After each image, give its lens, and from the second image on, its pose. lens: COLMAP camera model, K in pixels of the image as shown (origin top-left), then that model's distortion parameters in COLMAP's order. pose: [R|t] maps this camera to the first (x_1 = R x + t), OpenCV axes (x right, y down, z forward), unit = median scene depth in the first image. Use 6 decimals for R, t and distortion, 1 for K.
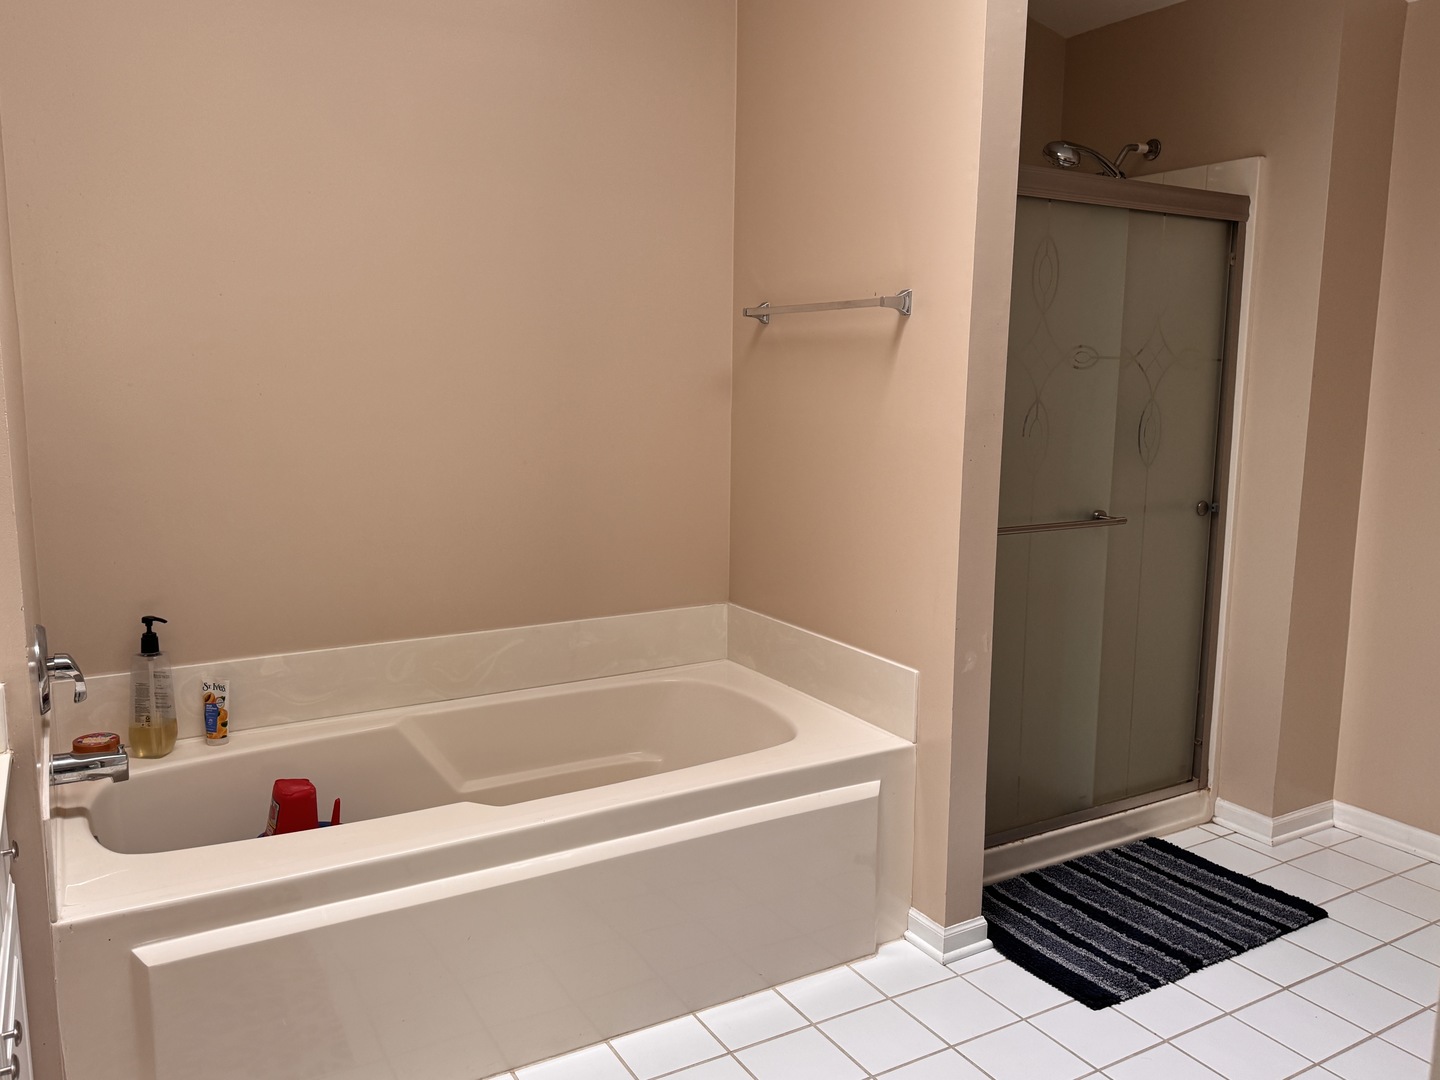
lens RADIAL K [[1112.1, 0, 719.8], [0, 1112.1, 538.1], [0, 0, 1]] dist [-0.013961, -0.002727]
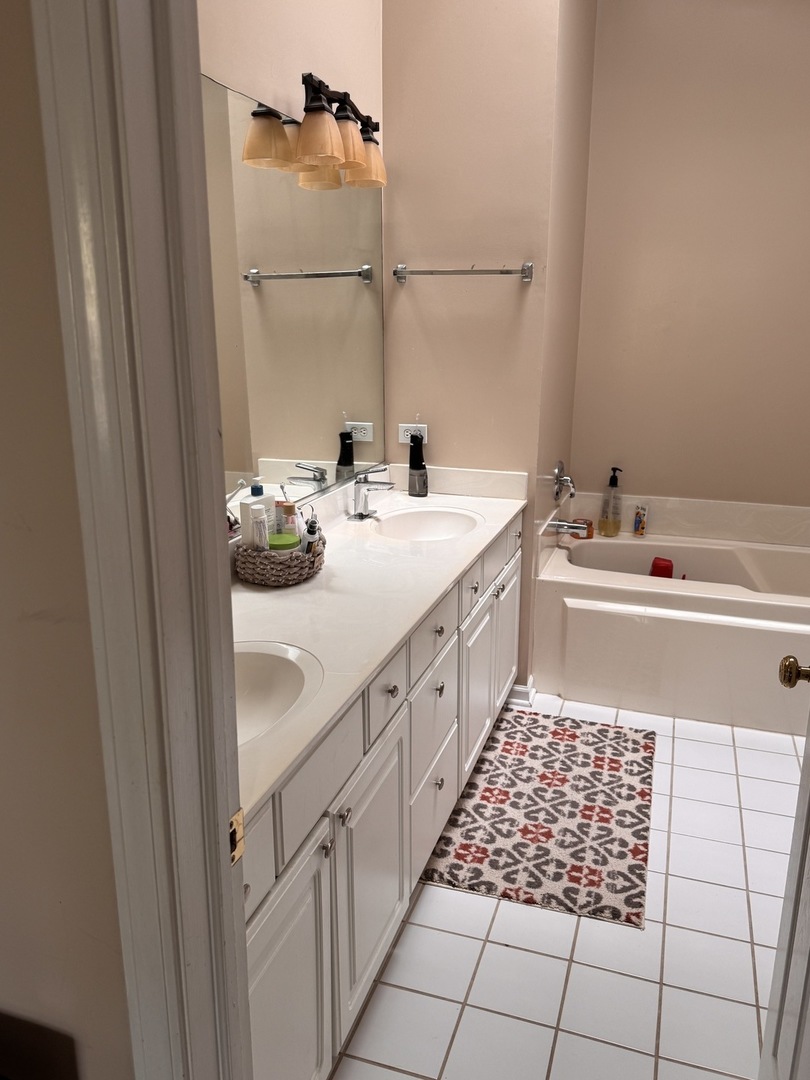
lens RADIAL K [[834.1, 0, 403.8], [0, 834.1, 538.9], [0, 0, 1]] dist [-0.013961, -0.002727]
pose [[0.659416, 0.178989, -0.730160, 0.373084], [-0.106155, 0.983681, 0.145267, 0.018272], [0.744246, -0.018281, 0.667655, -0.316024]]
